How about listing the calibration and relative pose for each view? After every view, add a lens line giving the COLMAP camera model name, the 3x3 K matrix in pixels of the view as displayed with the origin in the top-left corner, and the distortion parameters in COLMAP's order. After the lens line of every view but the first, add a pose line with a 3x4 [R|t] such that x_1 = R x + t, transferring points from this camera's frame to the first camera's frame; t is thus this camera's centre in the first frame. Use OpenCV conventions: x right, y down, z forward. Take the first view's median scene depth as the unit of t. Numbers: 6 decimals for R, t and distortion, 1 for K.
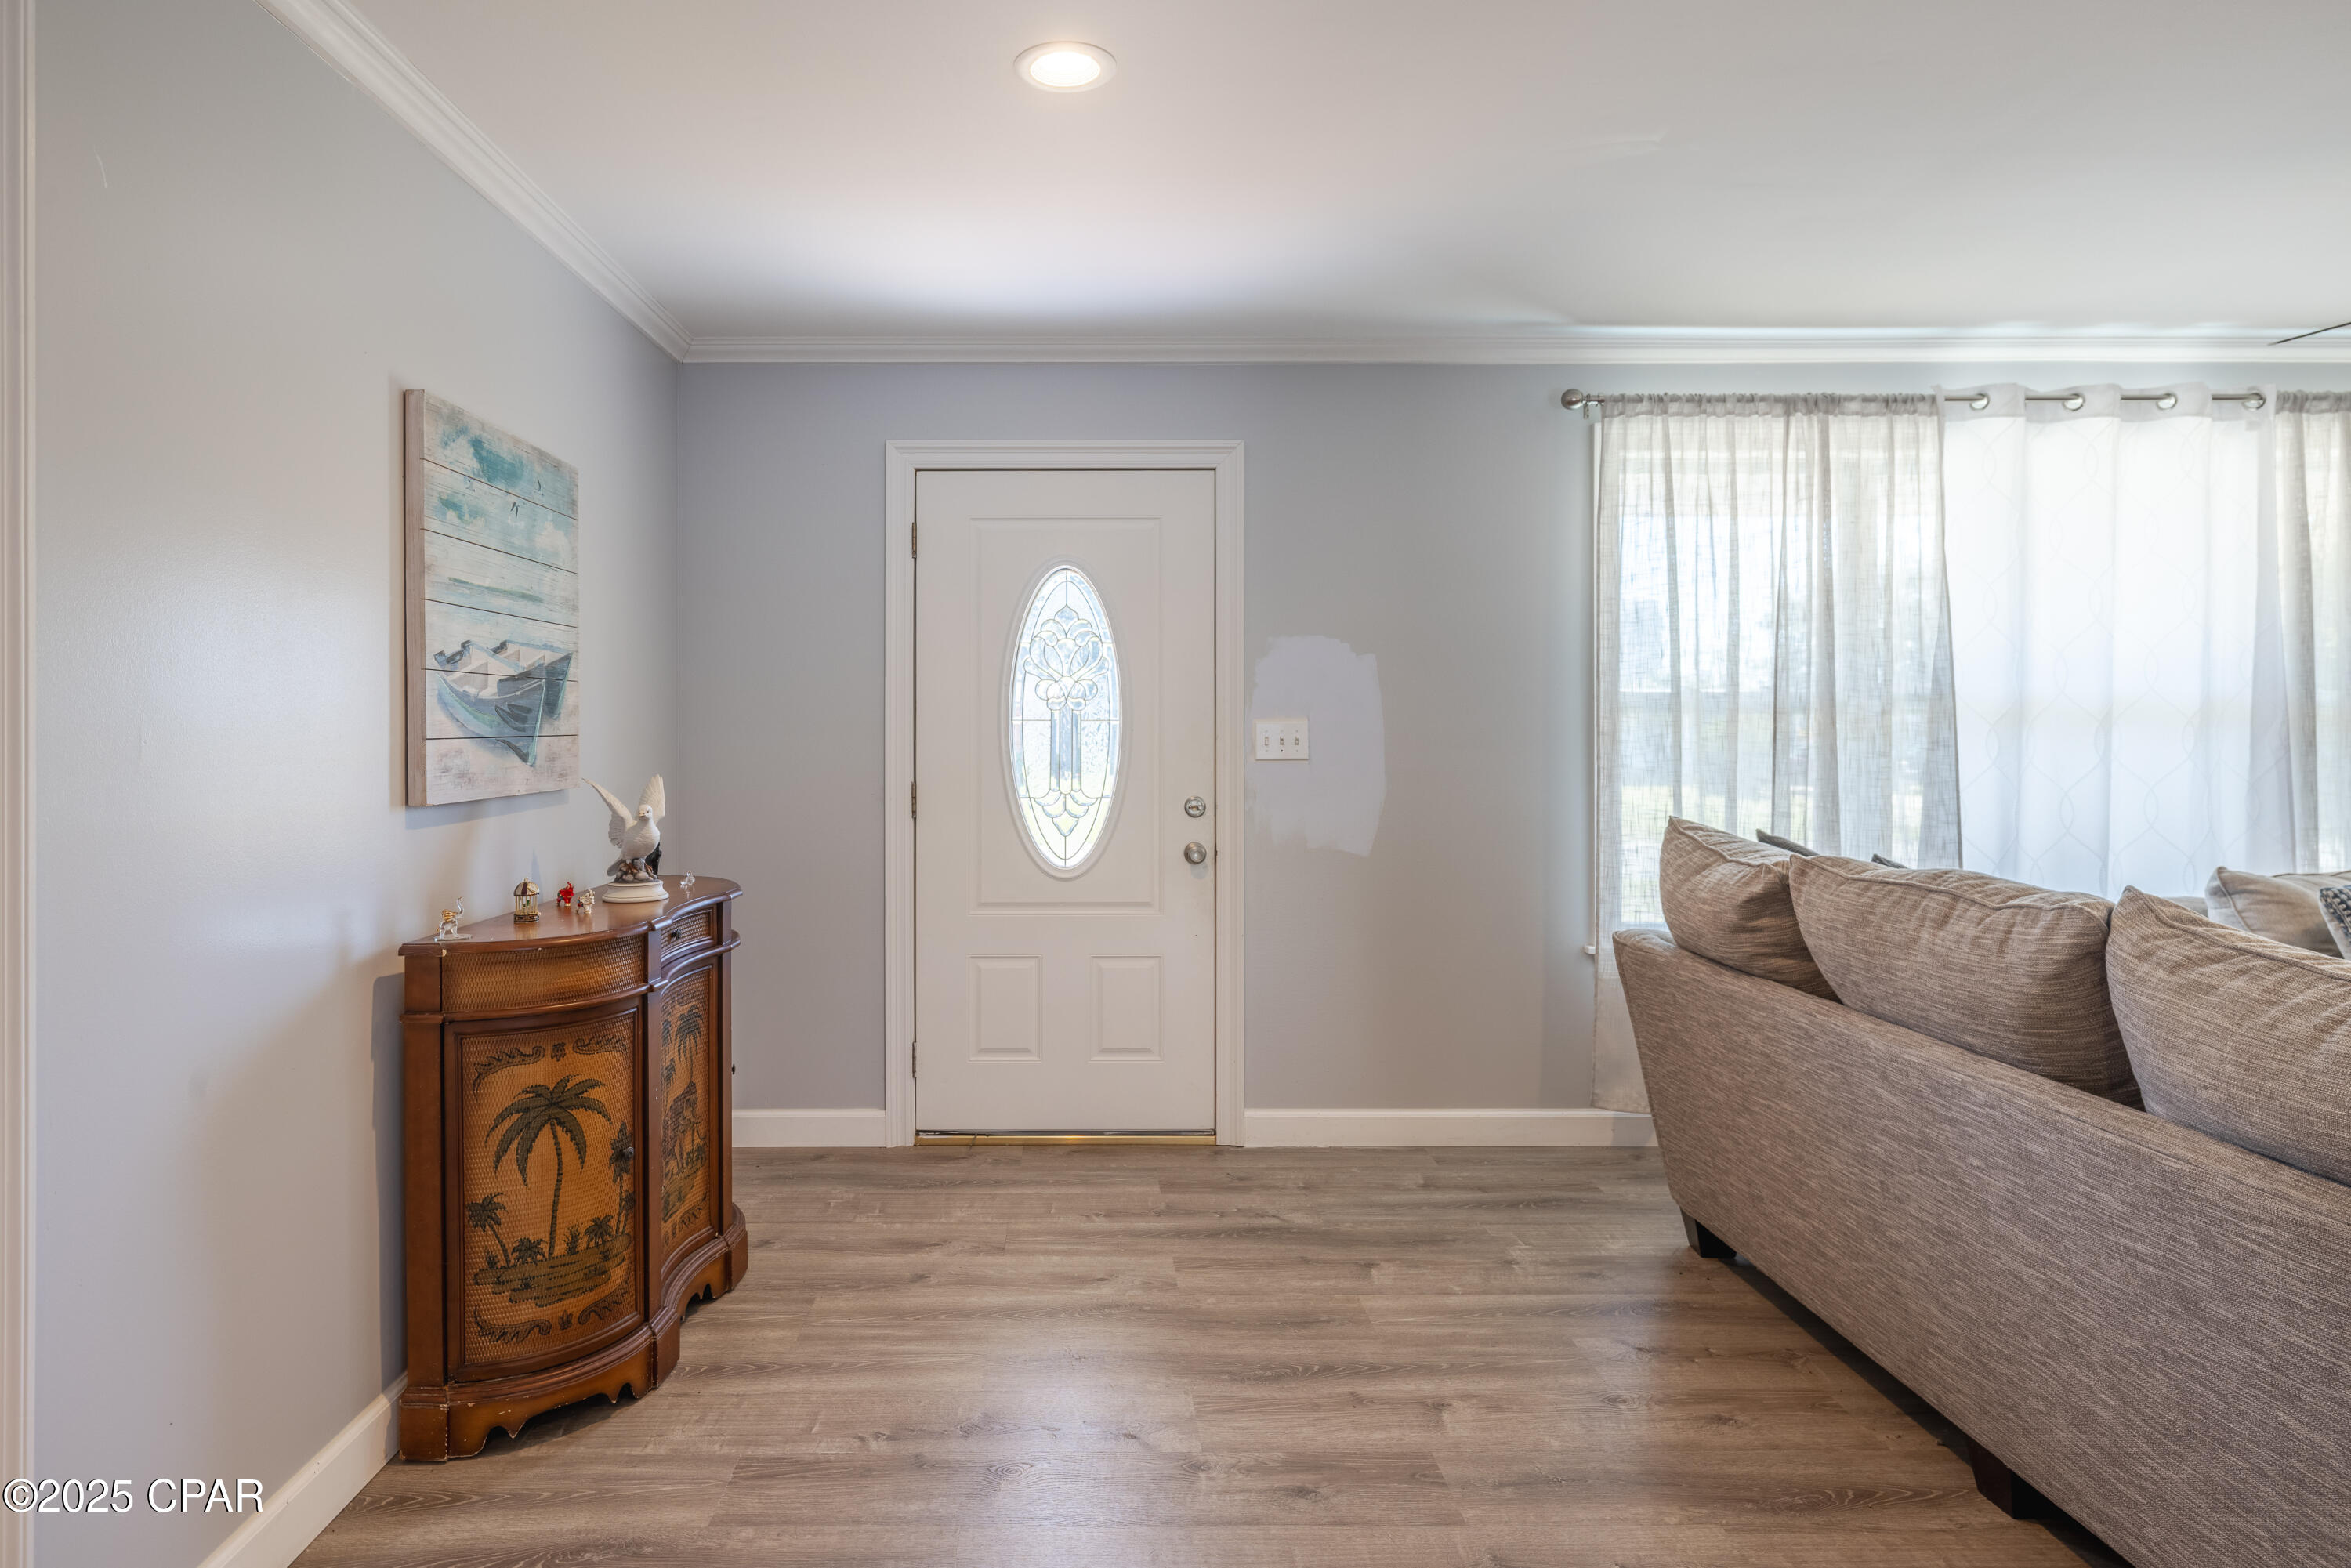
lens RADIAL K [[1355.6, 0, 1080.2], [0, 1355.6, 724.8], [0, 0, 1]] dist [0.002879, -0.000317]
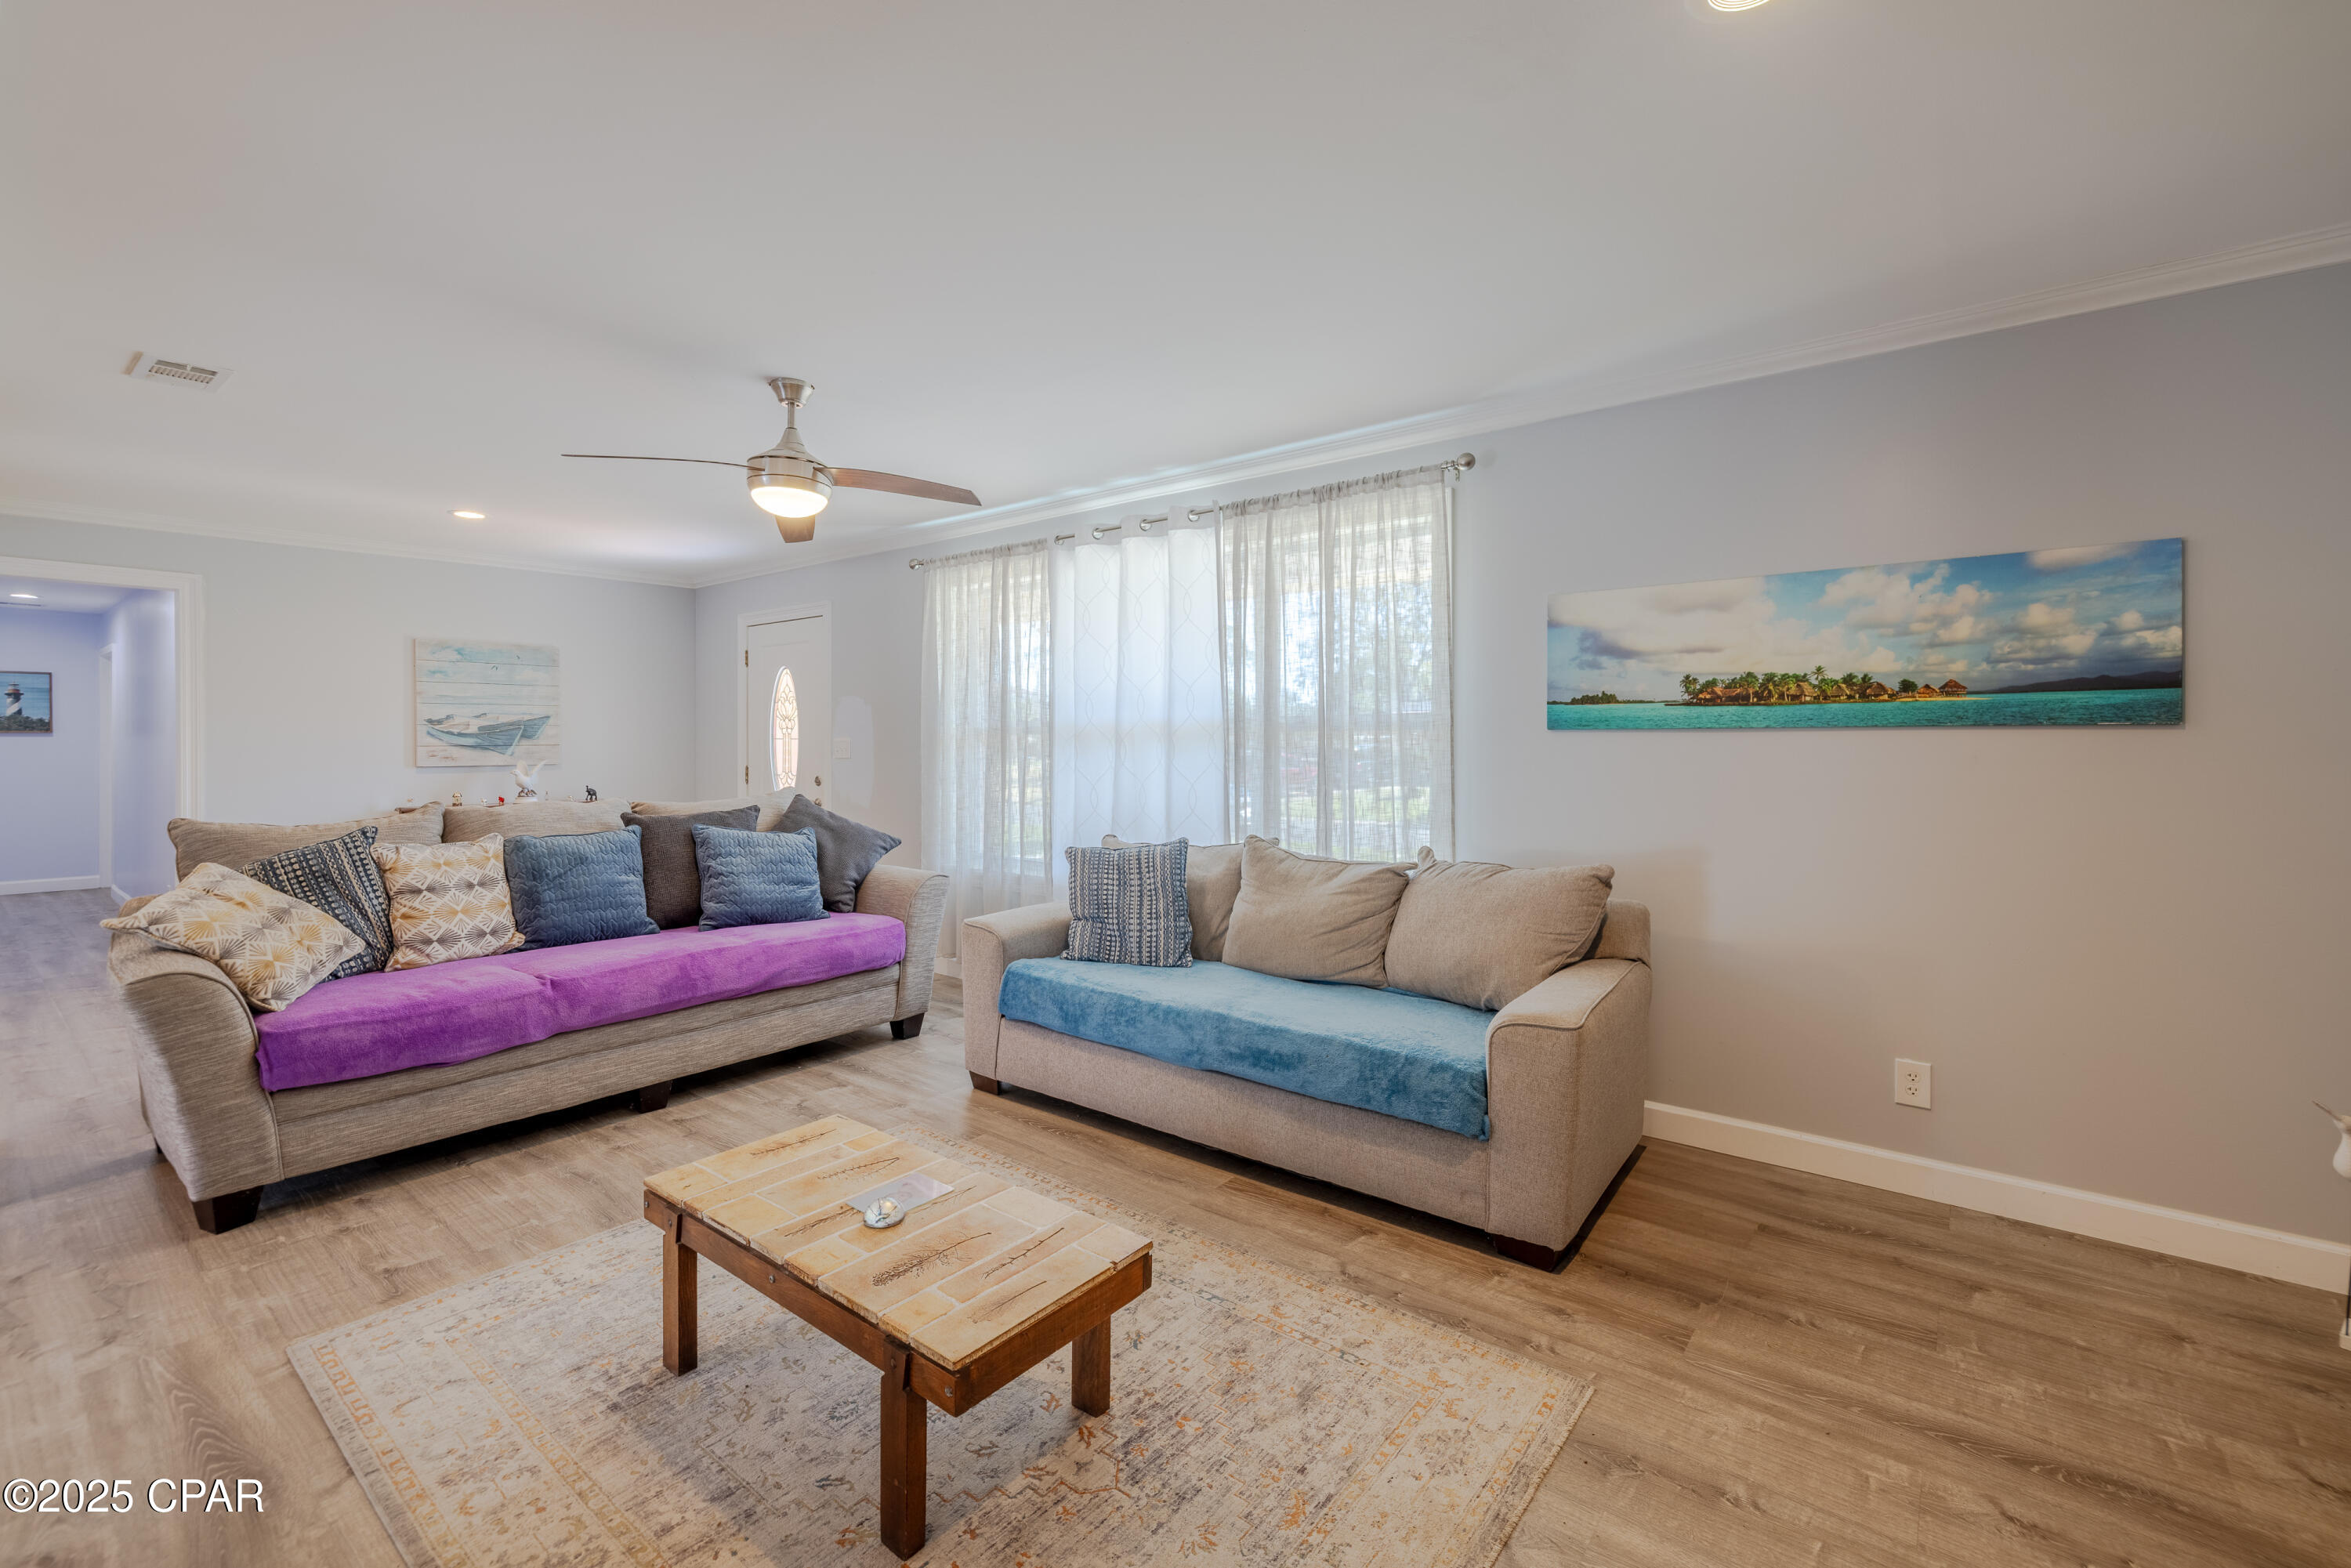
lens RADIAL K [[996.4, 0, 1179.6], [0, 996.4, 742.0], [0, 0, 1]] dist [-0.001534, 0.001158]
pose [[0.783716, 0.001109, -0.621118, 1.887590], [0.003135, 0.999979, 0.005741, -0.006612], [0.621111, -0.006446, 0.783696, 0.207291]]
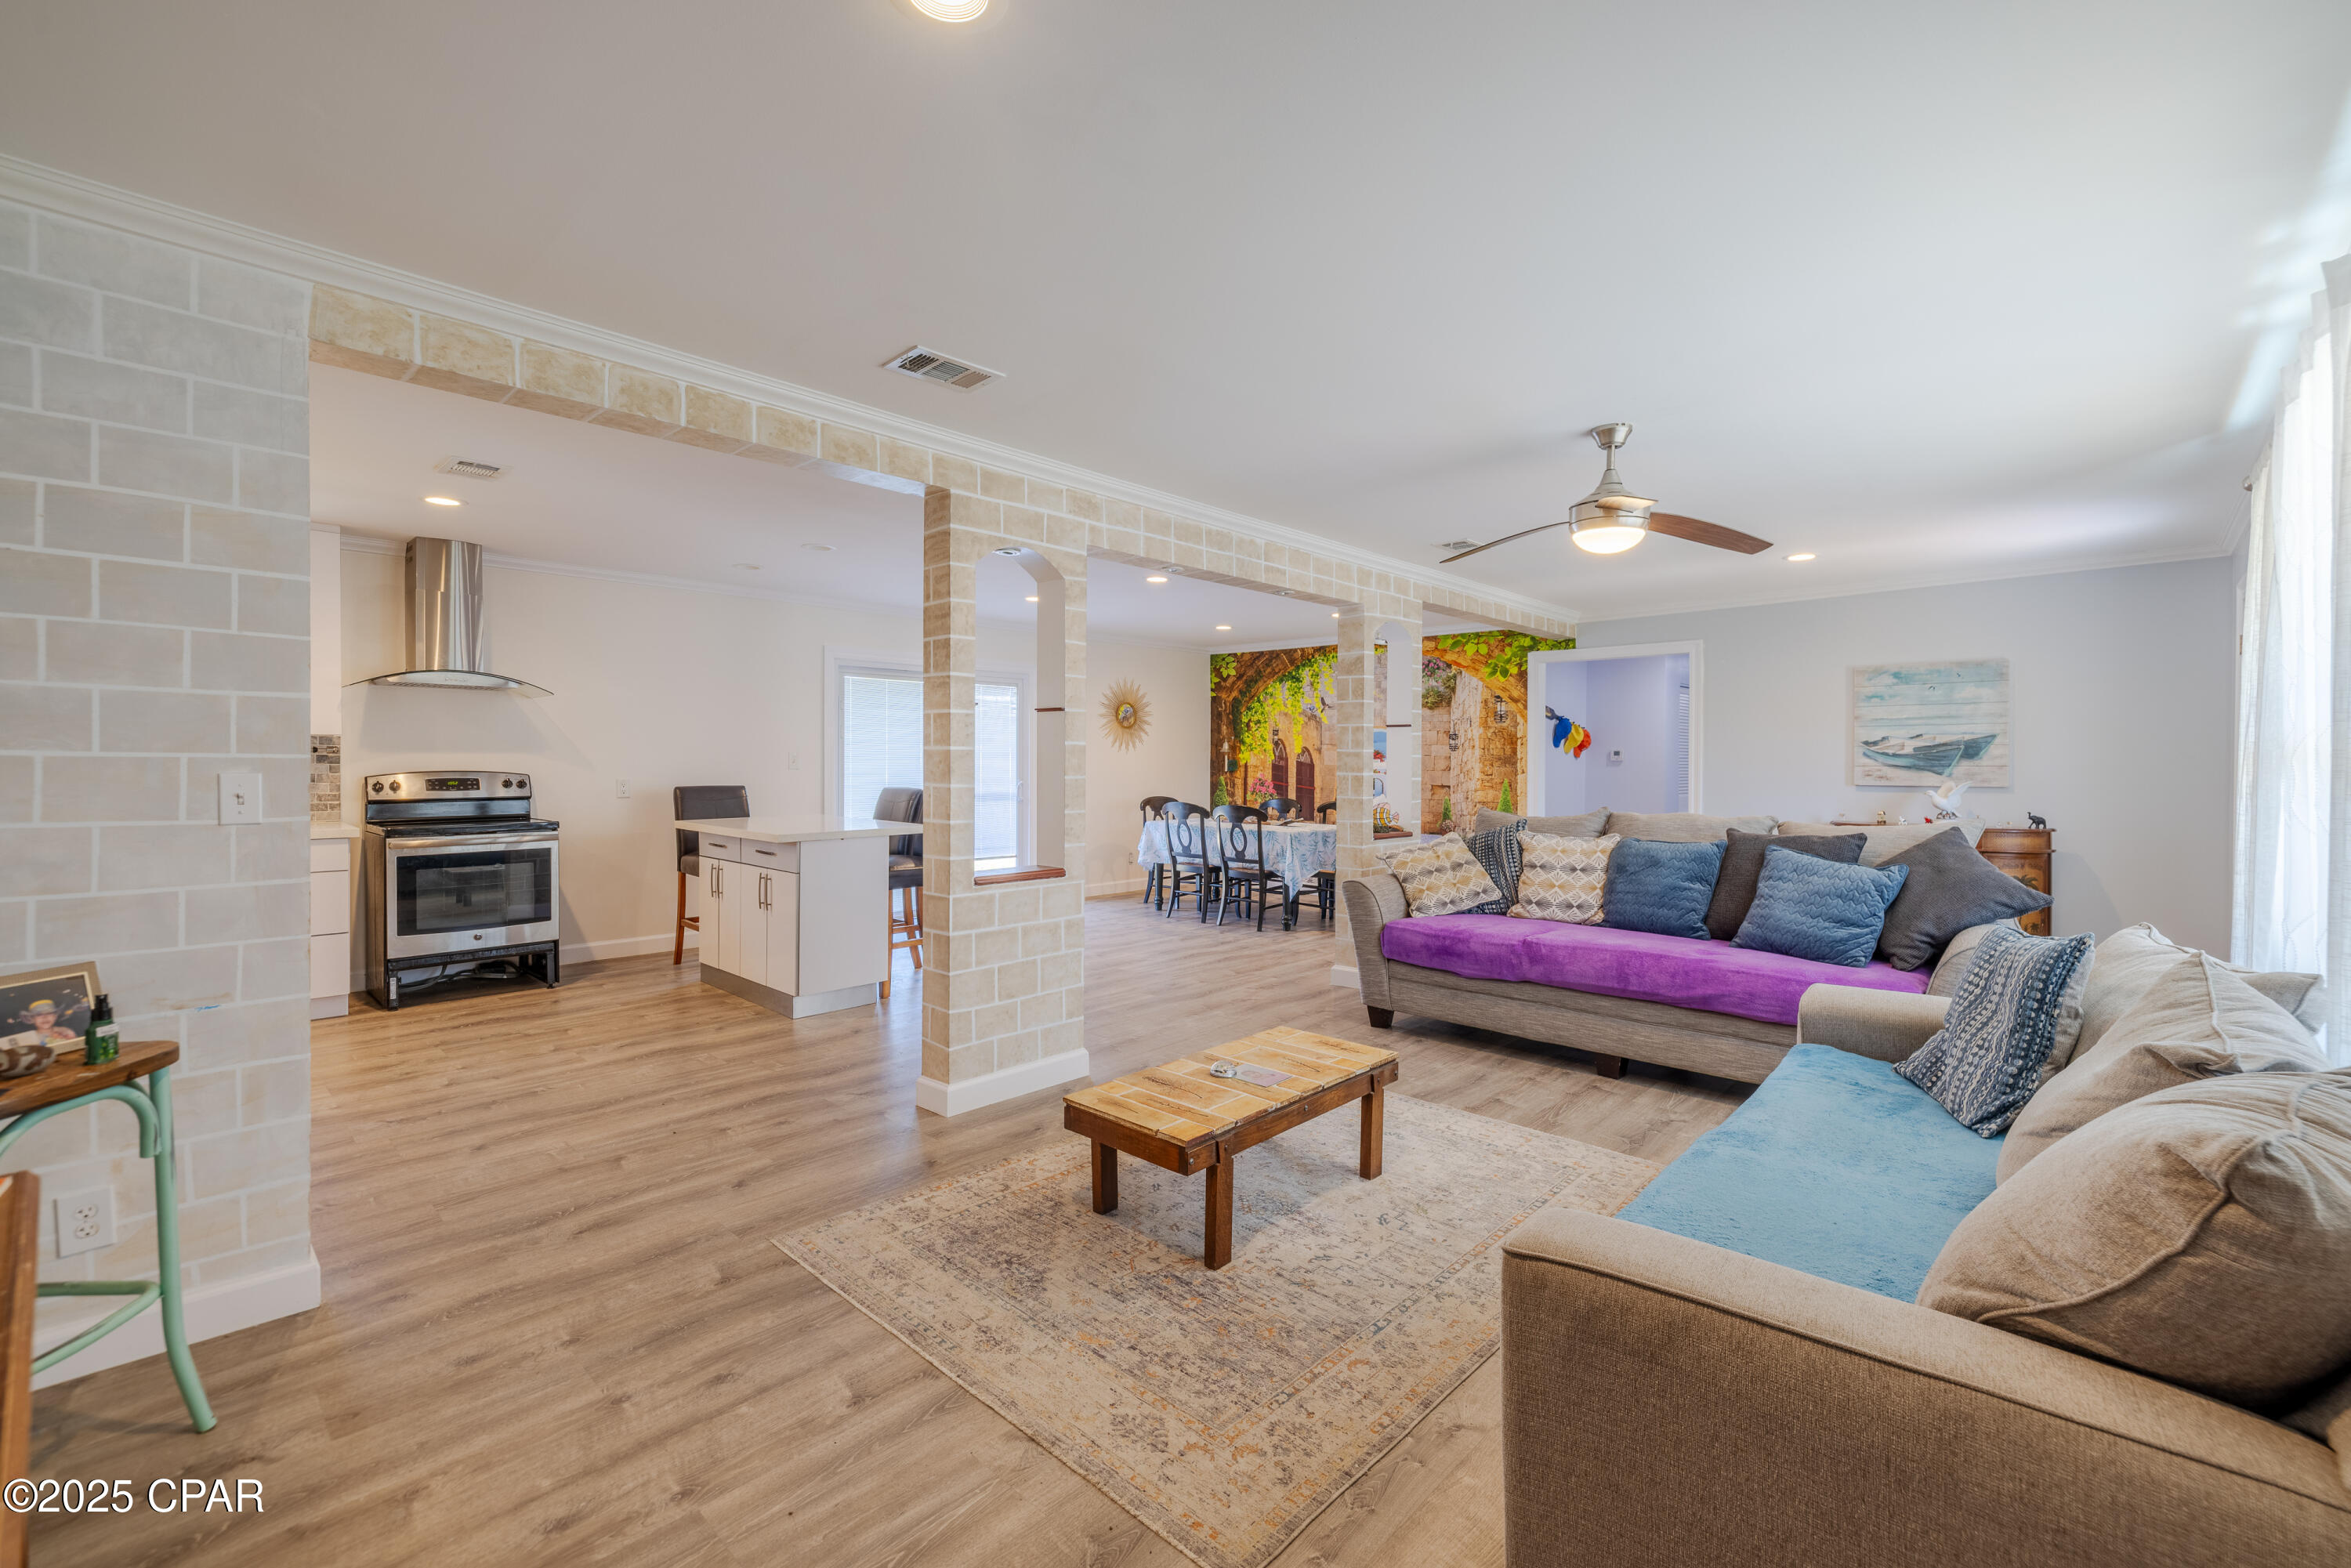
lens RADIAL K [[996.4, 0, 1148.5], [0, 996.4, 770.6], [0, 0, 1]] dist [-0.001534, 0.001158]
pose [[-0.699496, 0.006911, -0.714603, 2.079425], [0.003025, 0.999973, 0.006709, -0.001493], [0.714630, 0.002531, -0.699498, 1.171040]]
